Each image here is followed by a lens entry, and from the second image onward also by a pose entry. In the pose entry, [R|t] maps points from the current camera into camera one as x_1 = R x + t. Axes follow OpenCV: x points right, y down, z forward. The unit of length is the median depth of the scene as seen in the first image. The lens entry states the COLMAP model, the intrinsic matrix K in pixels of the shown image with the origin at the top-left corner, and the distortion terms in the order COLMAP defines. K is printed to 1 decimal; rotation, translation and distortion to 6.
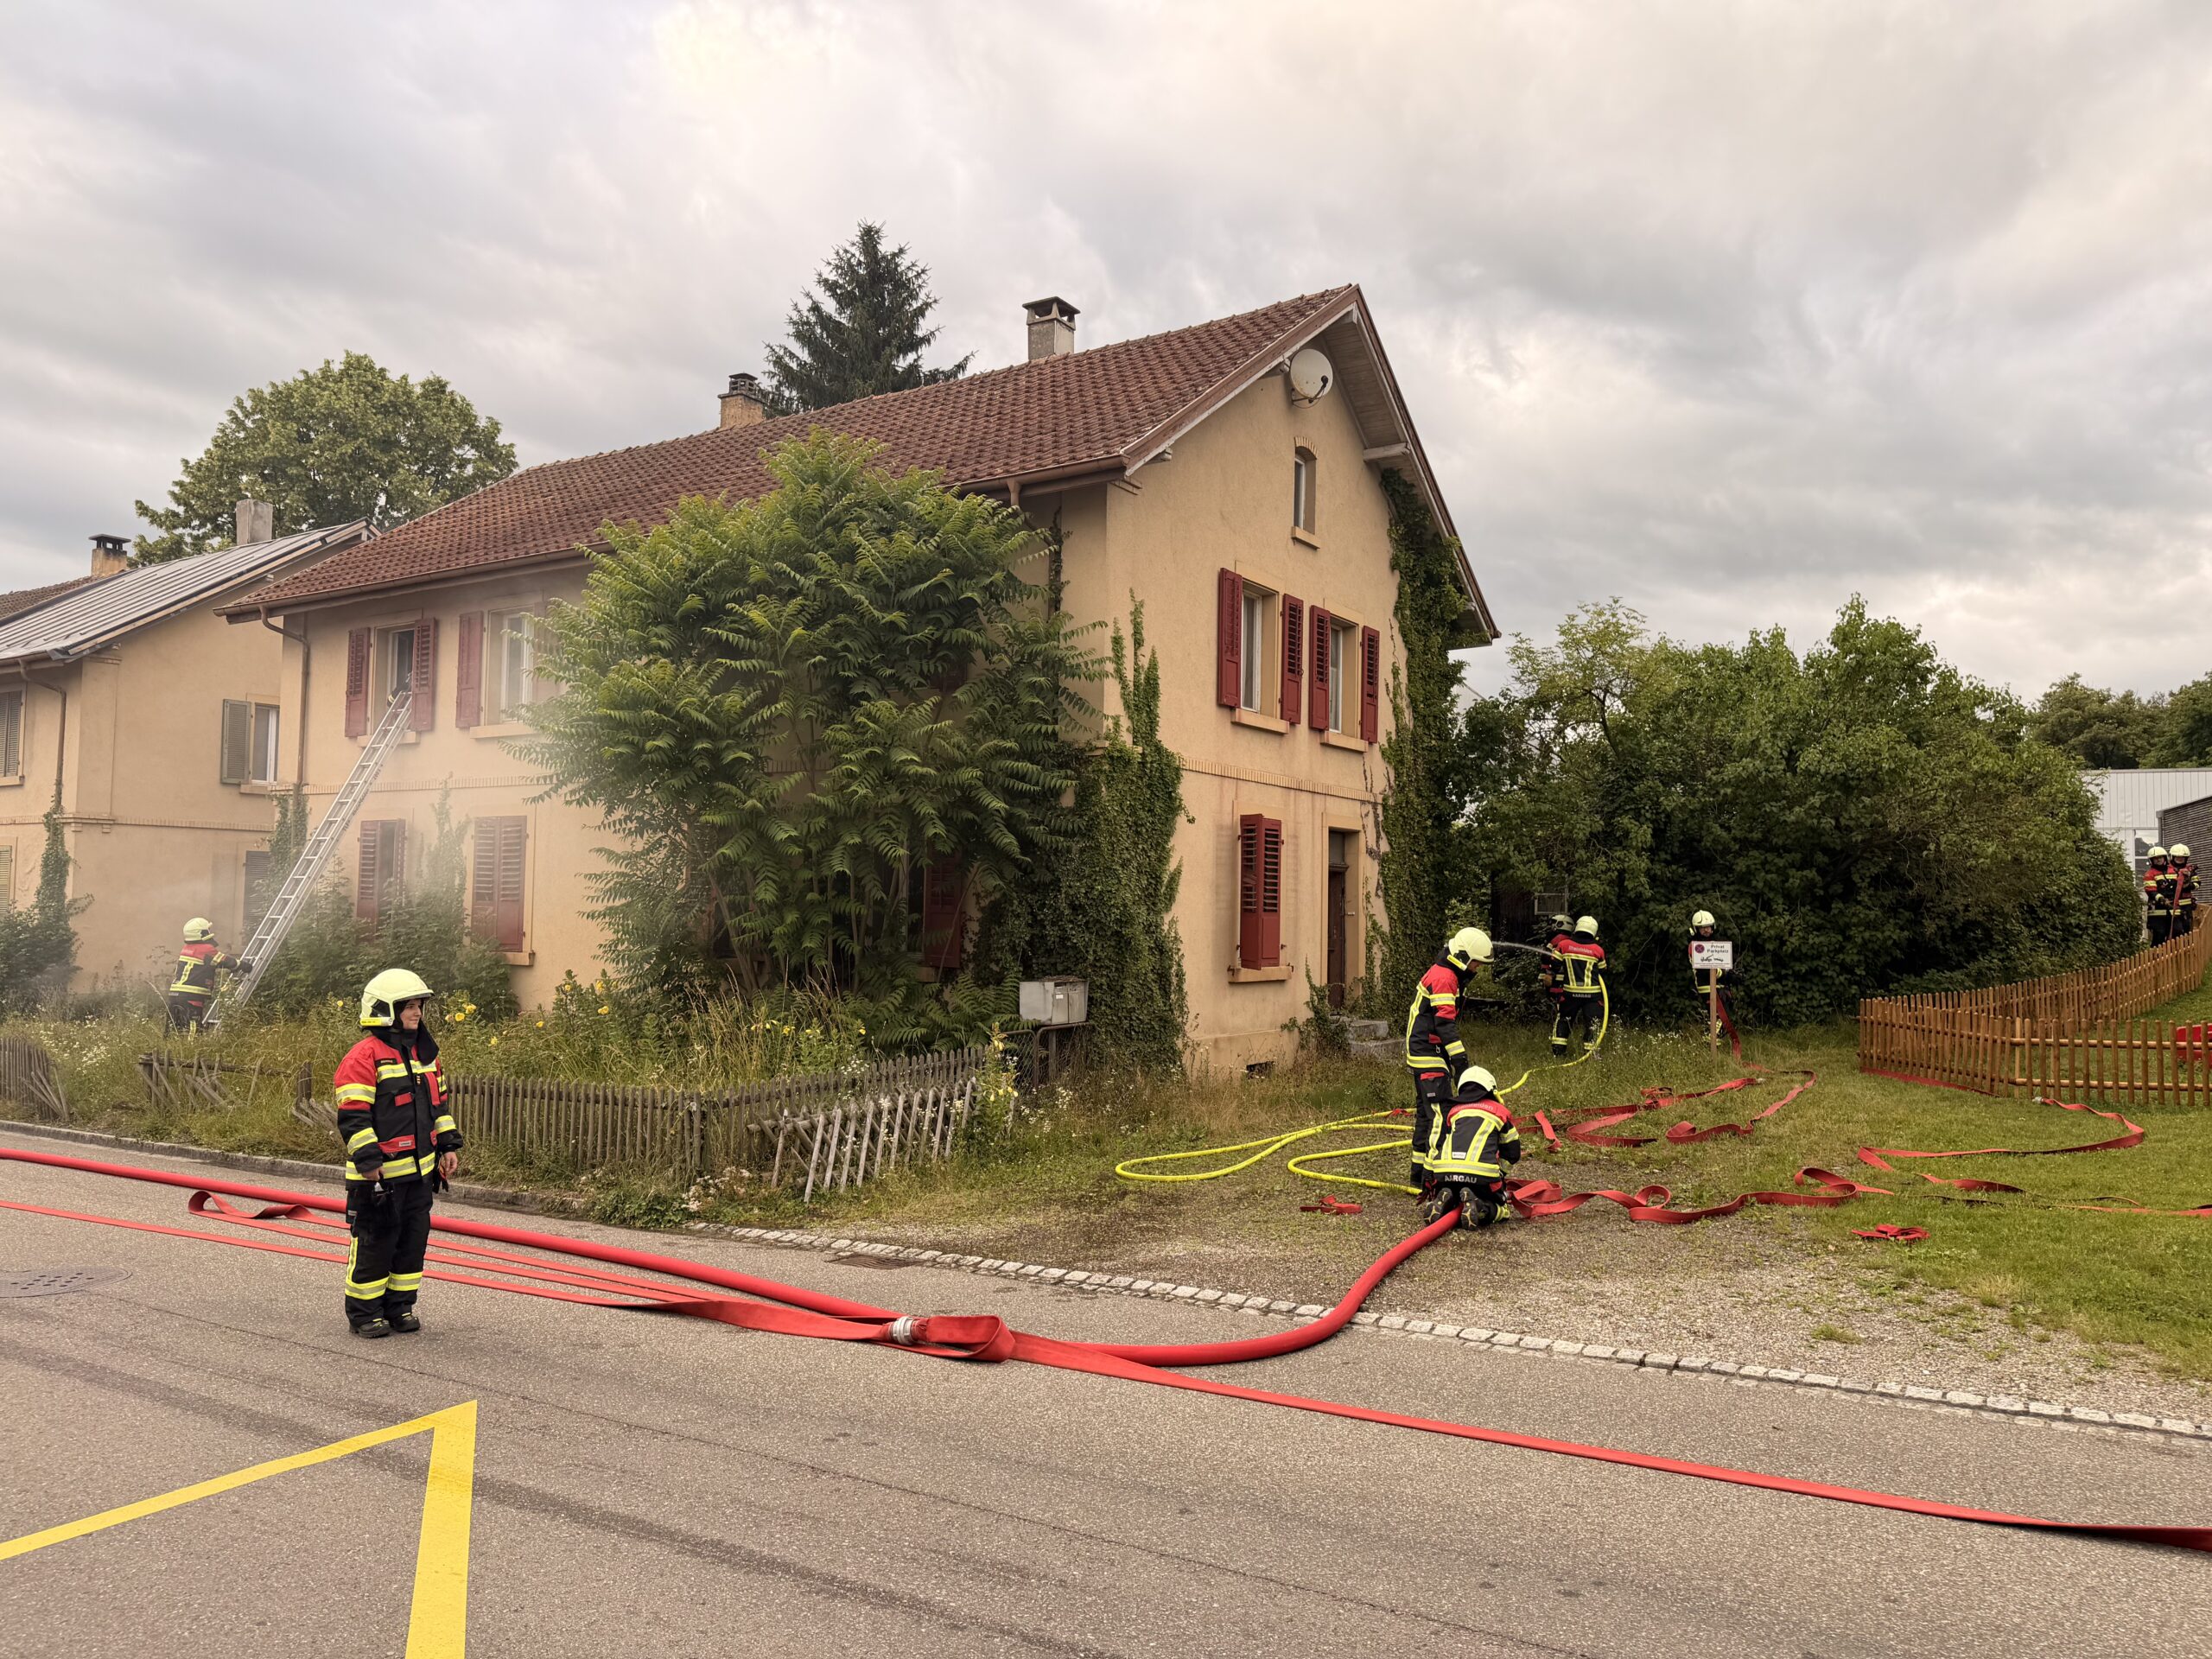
lens RADIAL K [[1549.3, 0, 1106.0], [0, 1549.3, 829.5], [0, 0, 1]] dist [-0.000121, -0.000120]
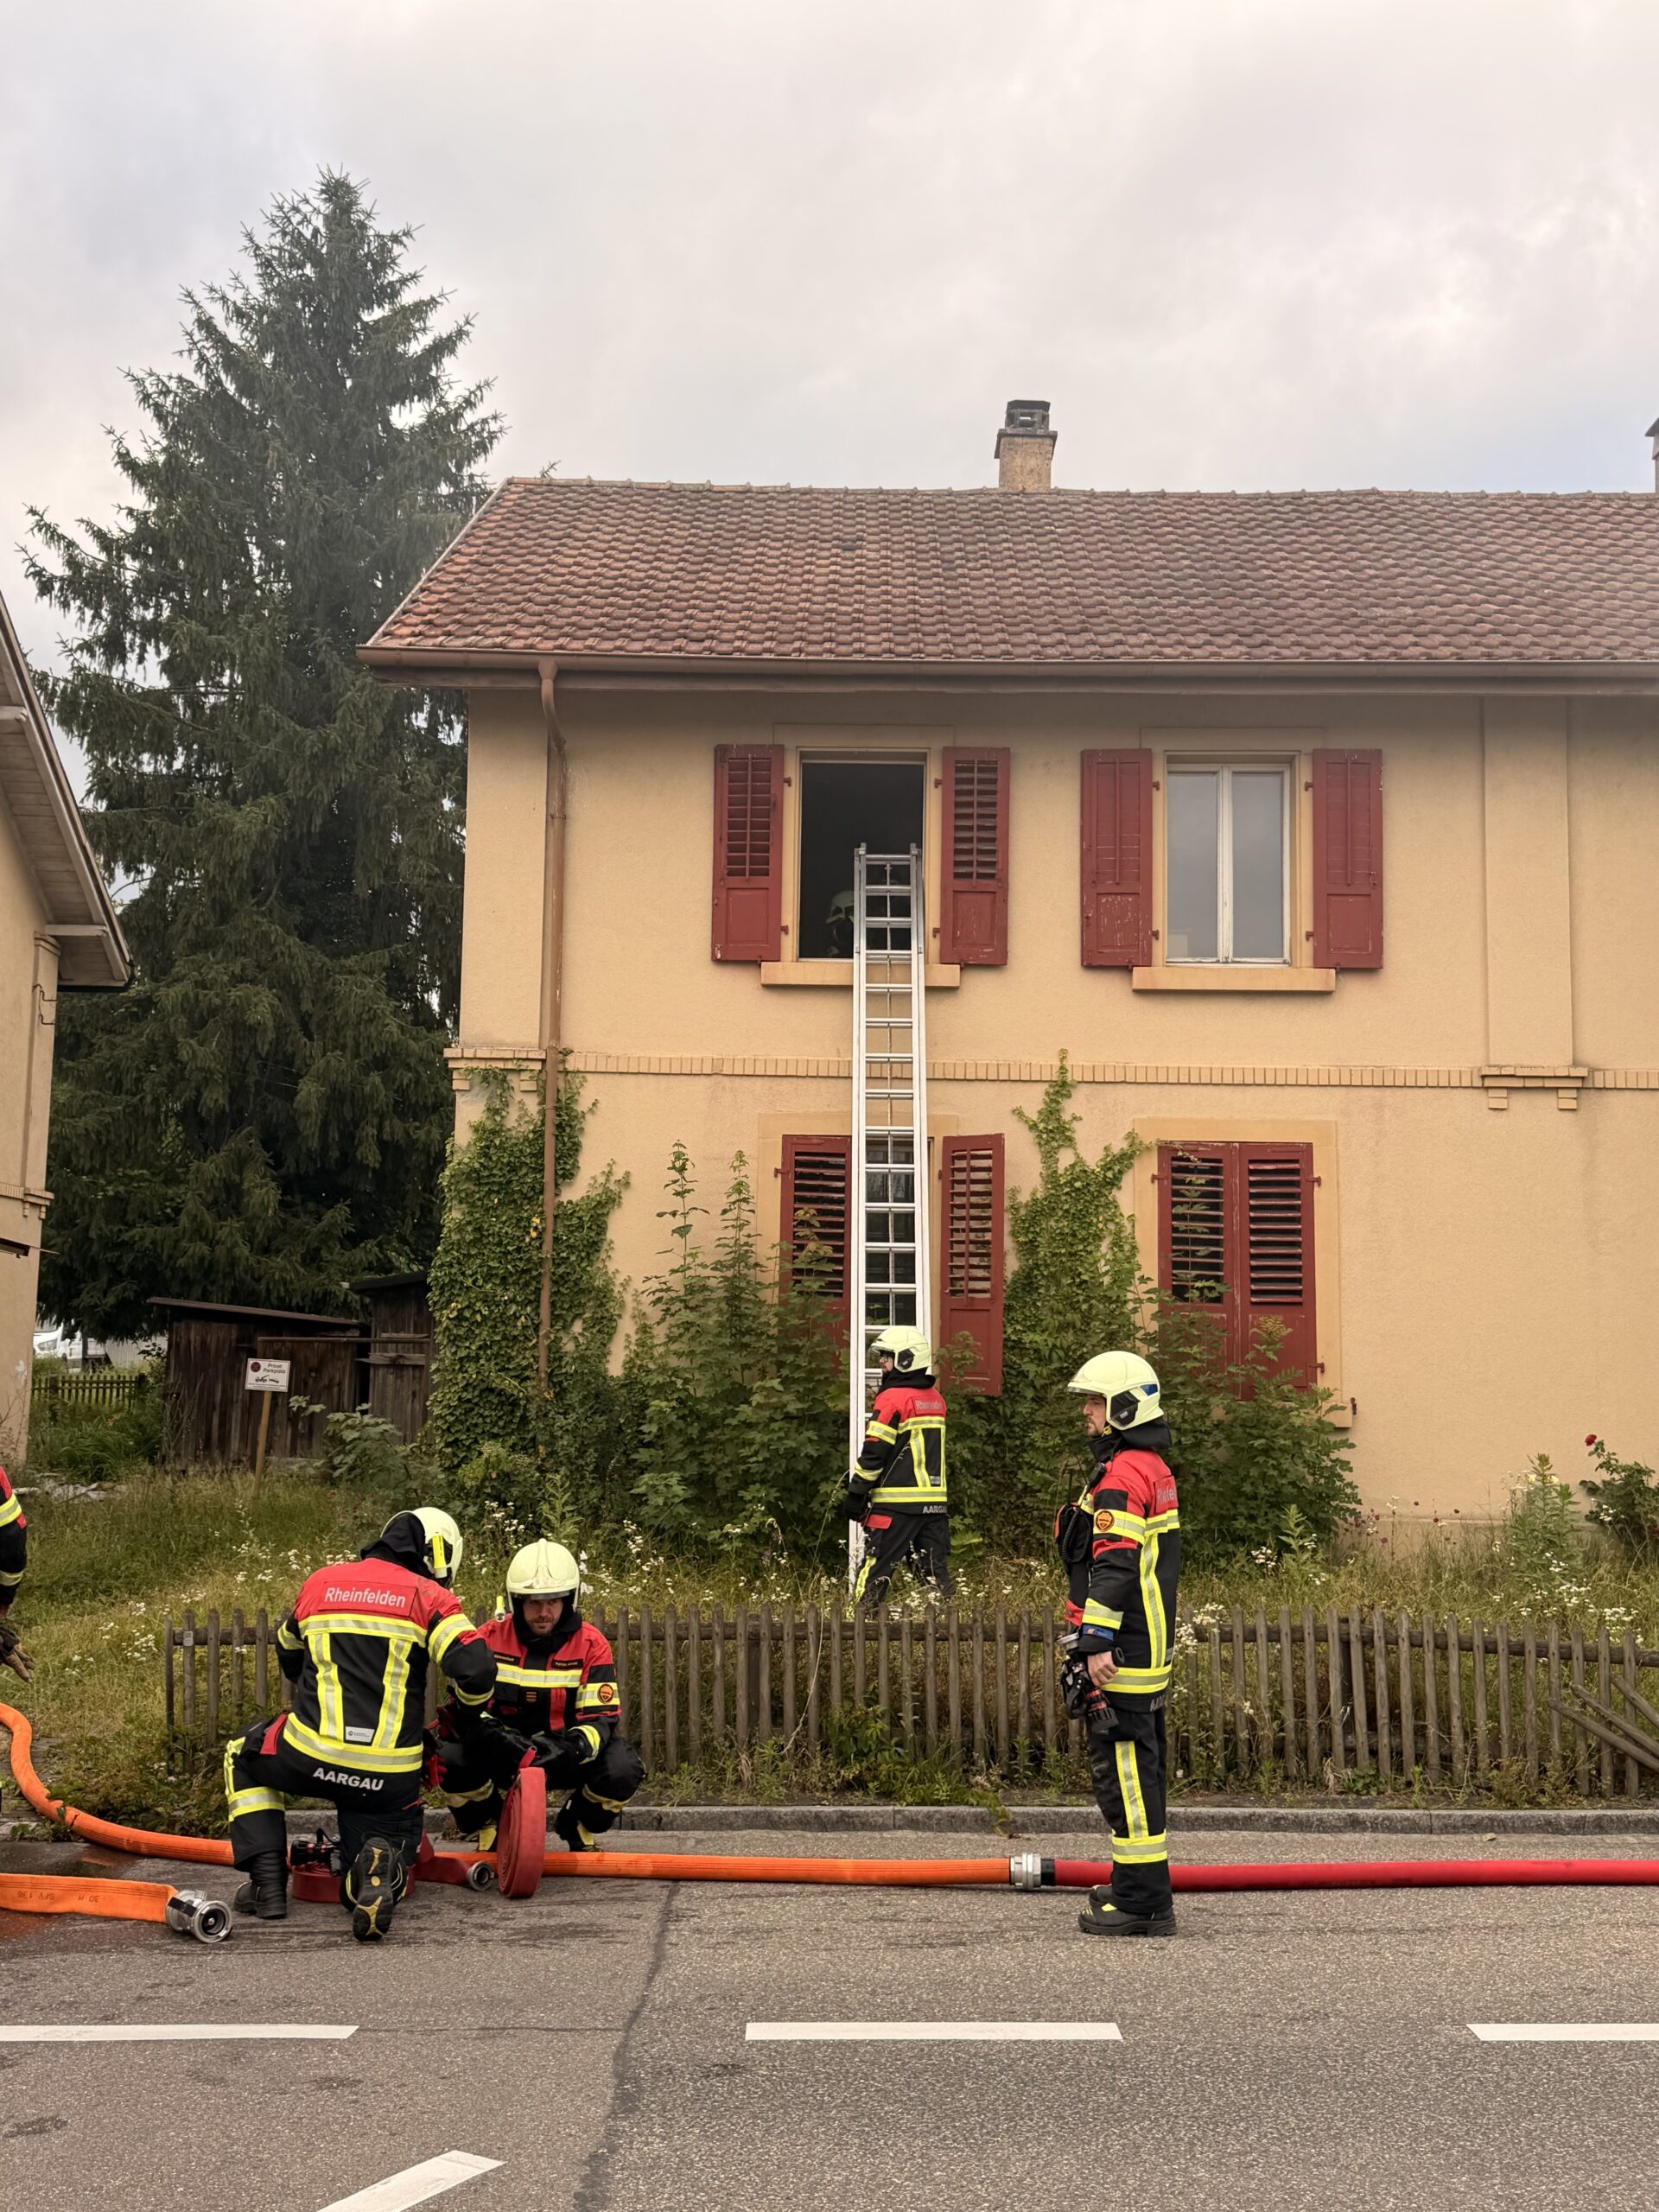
lens RADIAL K [[2148.0, 0, 828.4], [0, 2148.0, 1153.5], [0, 0, 1]] dist [0.157640, -0.002975]
pose [[0.842062, 0.061636, 0.535847, -0.673786], [-0.032165, 0.997420, -0.064181, 0.035088], [-0.538420, 0.036809, 0.841872, 0.342762]]
